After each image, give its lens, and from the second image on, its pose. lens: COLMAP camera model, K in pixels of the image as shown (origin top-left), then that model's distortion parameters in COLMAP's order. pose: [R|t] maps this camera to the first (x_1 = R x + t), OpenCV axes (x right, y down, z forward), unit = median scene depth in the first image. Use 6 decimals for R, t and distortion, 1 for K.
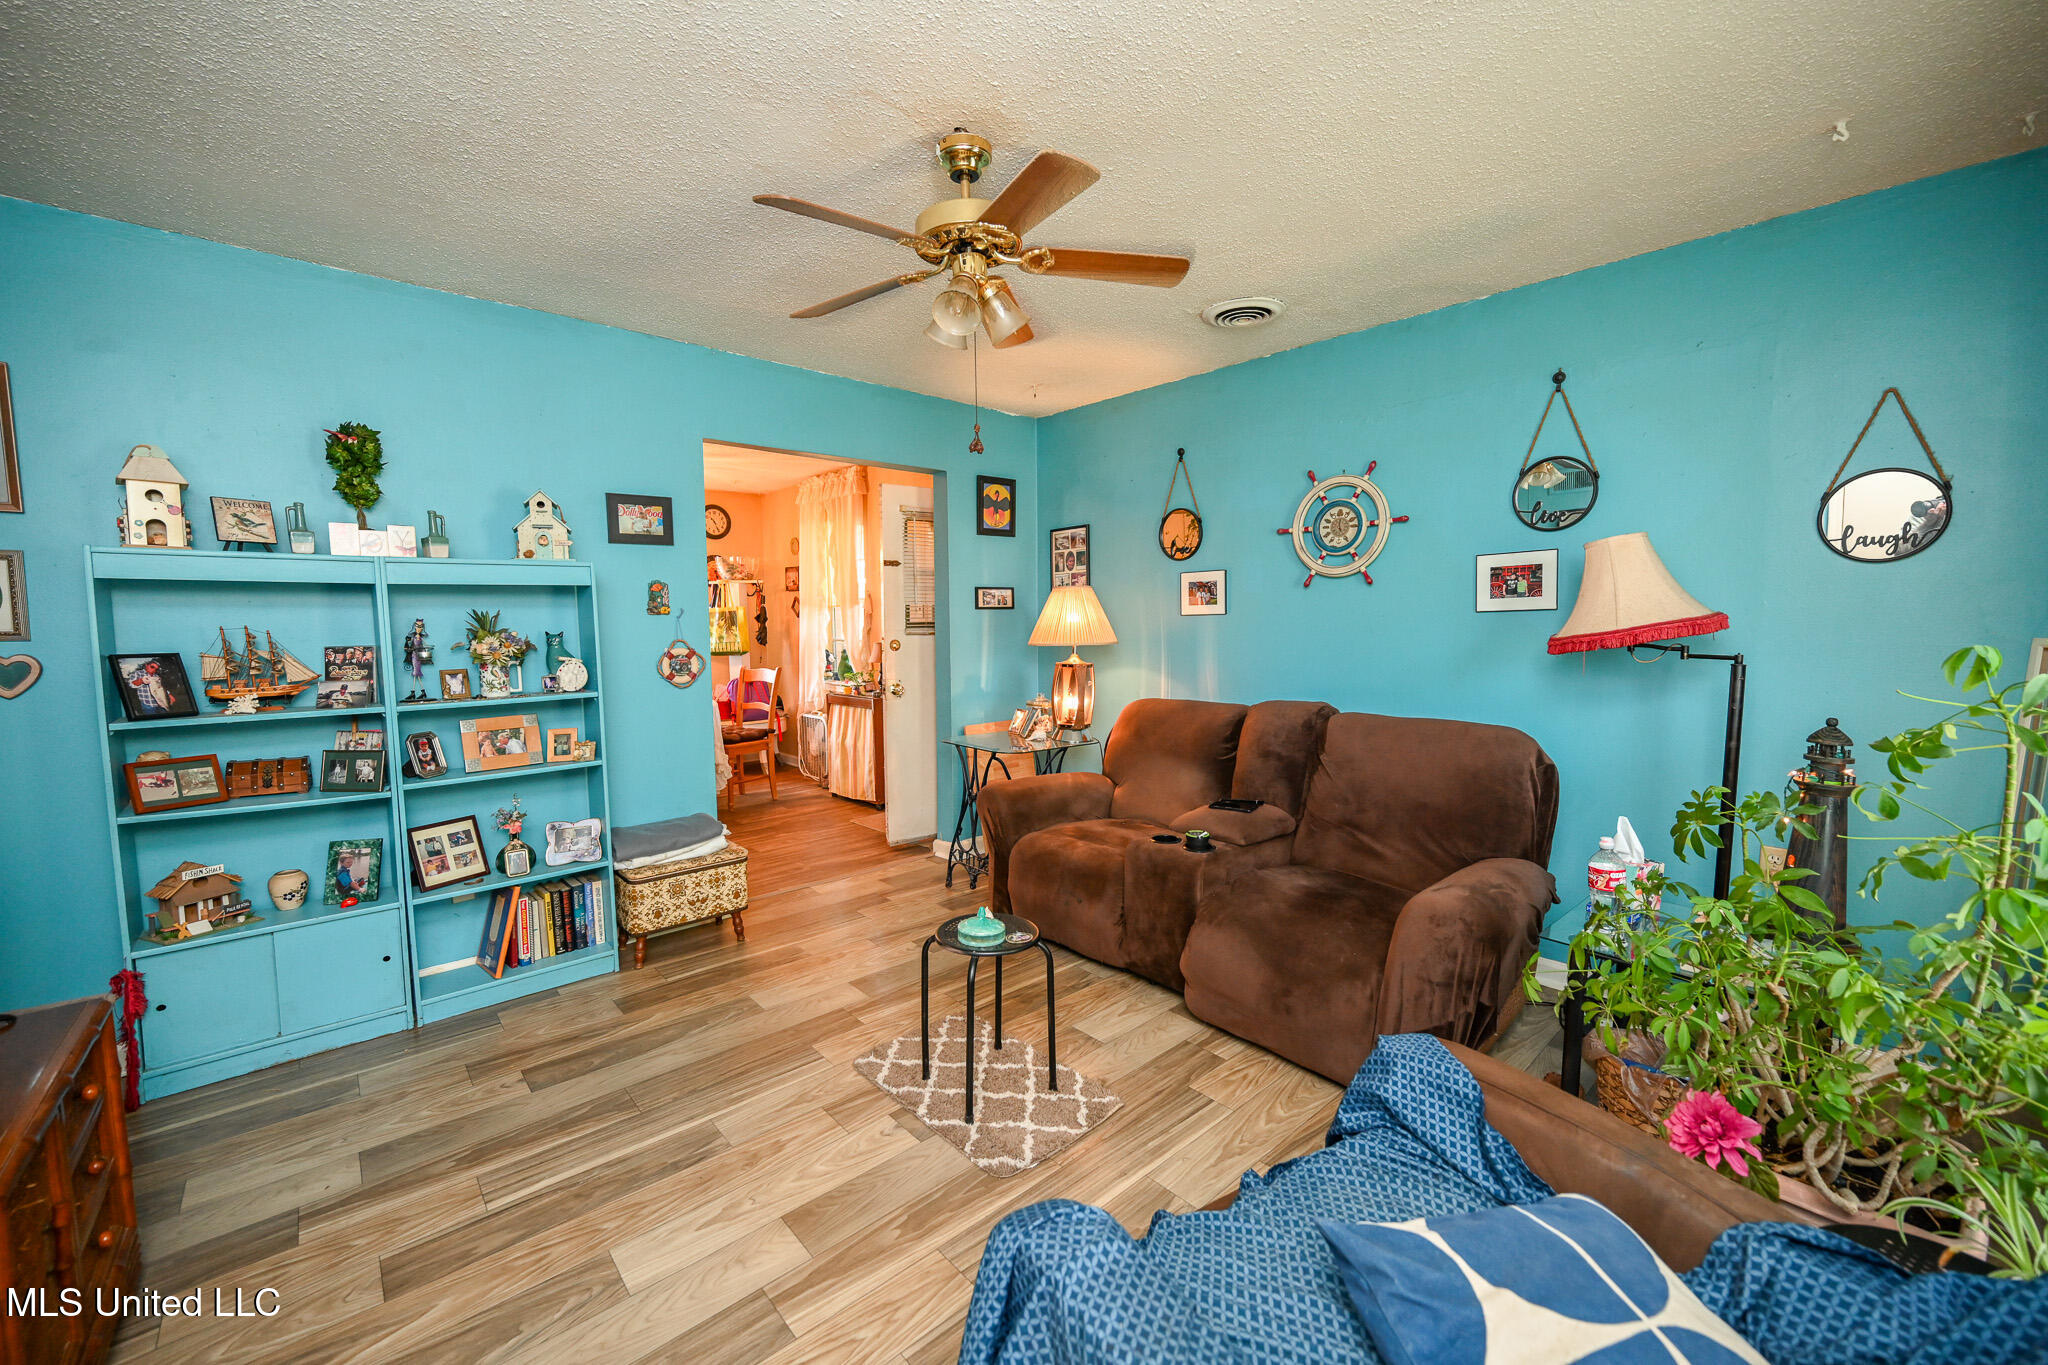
lens RADIAL K [[811.7, 0, 1024.4], [0, 811.7, 676.1], [0, 0, 1]] dist [-0.001359, -0.000096]
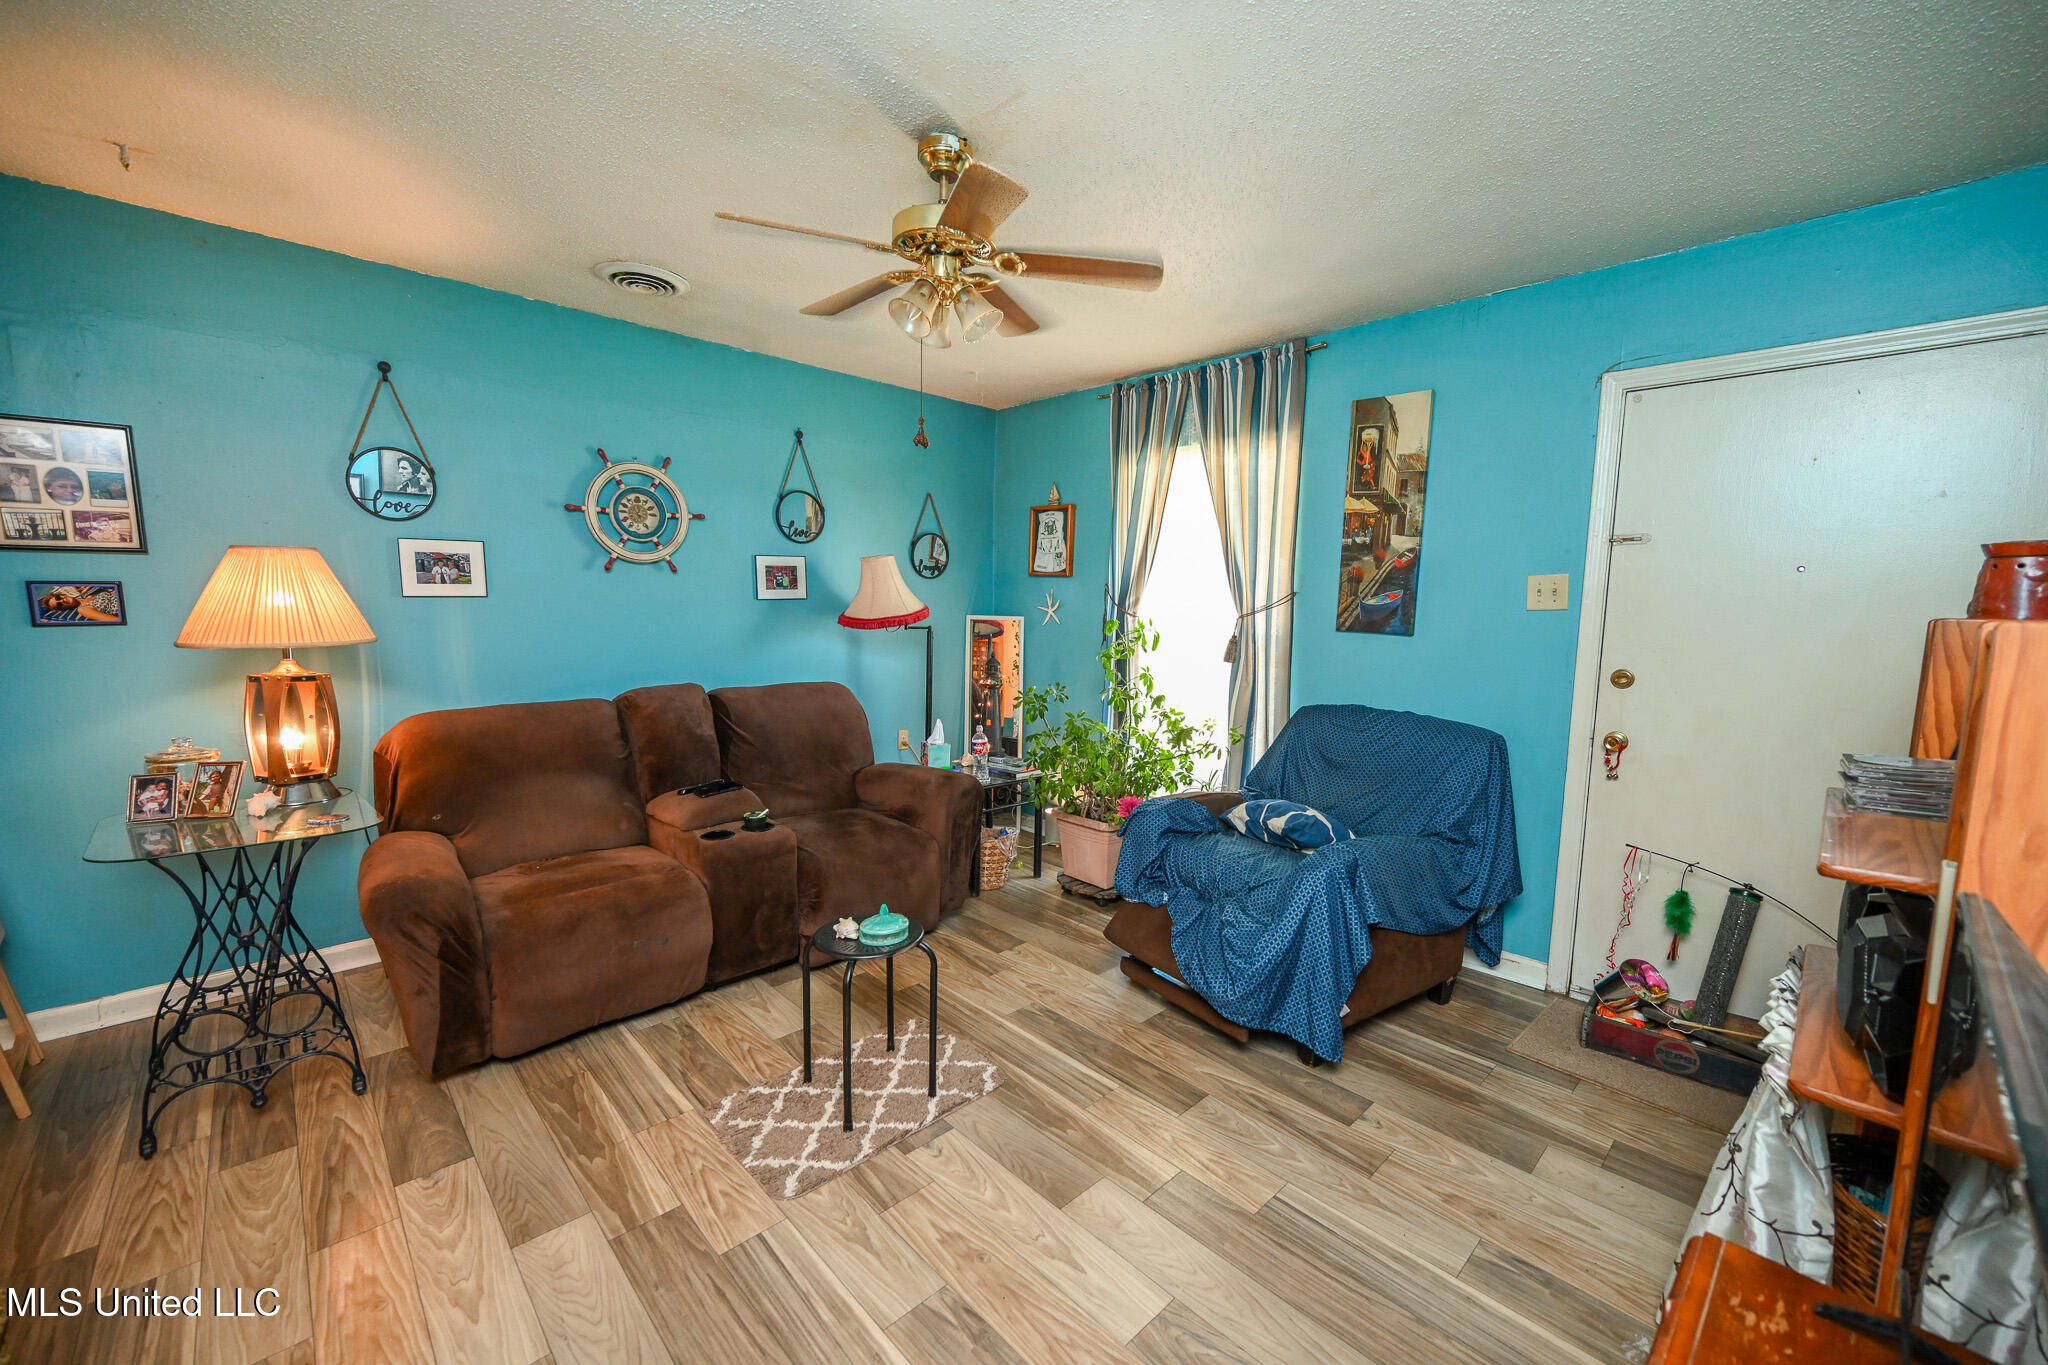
lens RADIAL K [[807.4, 0, 1027.3], [0, 807.4, 680.3], [0, 0, 1]] dist [-0.001074, -0.000025]
pose [[-0.040368, -0.096354, 0.994528, -0.717388], [0.056232, 0.993543, 0.098541, -0.051511], [-0.997601, 0.059902, -0.034689, 0.602005]]
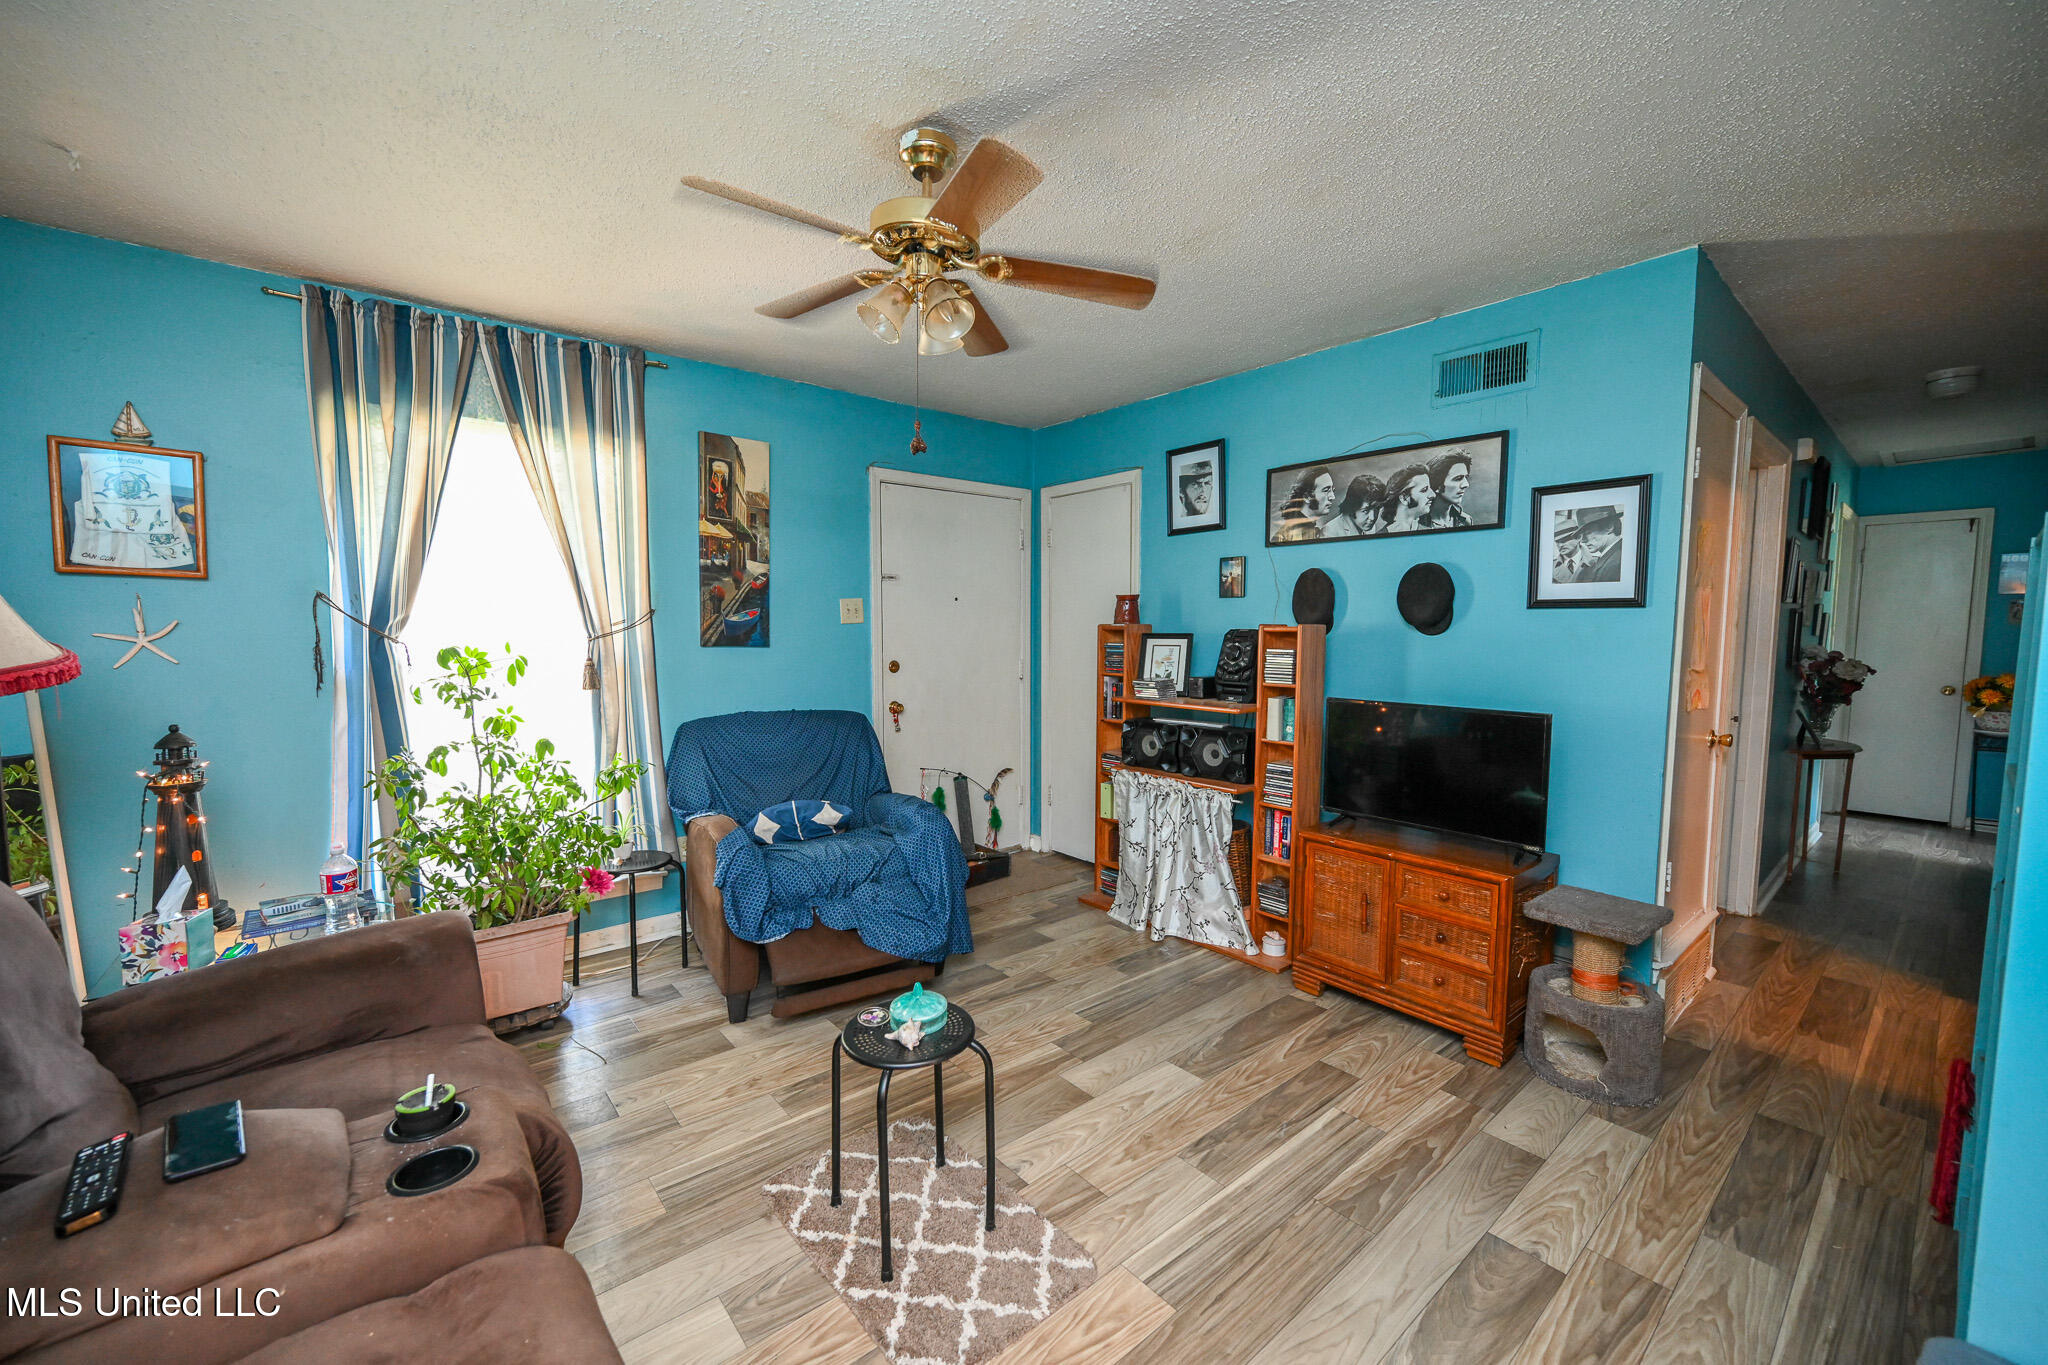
lens RADIAL K [[798.8, 0, 1026.1], [0, 798.8, 674.3], [0, 0, 1]] dist [0.000049, 0.000023]
pose [[-0.999614, 0.001638, 0.027748, -0.132738], [0.005351, 0.990928, 0.134290, -0.097543], [-0.027276, 0.134386, -0.990554, 1.258870]]
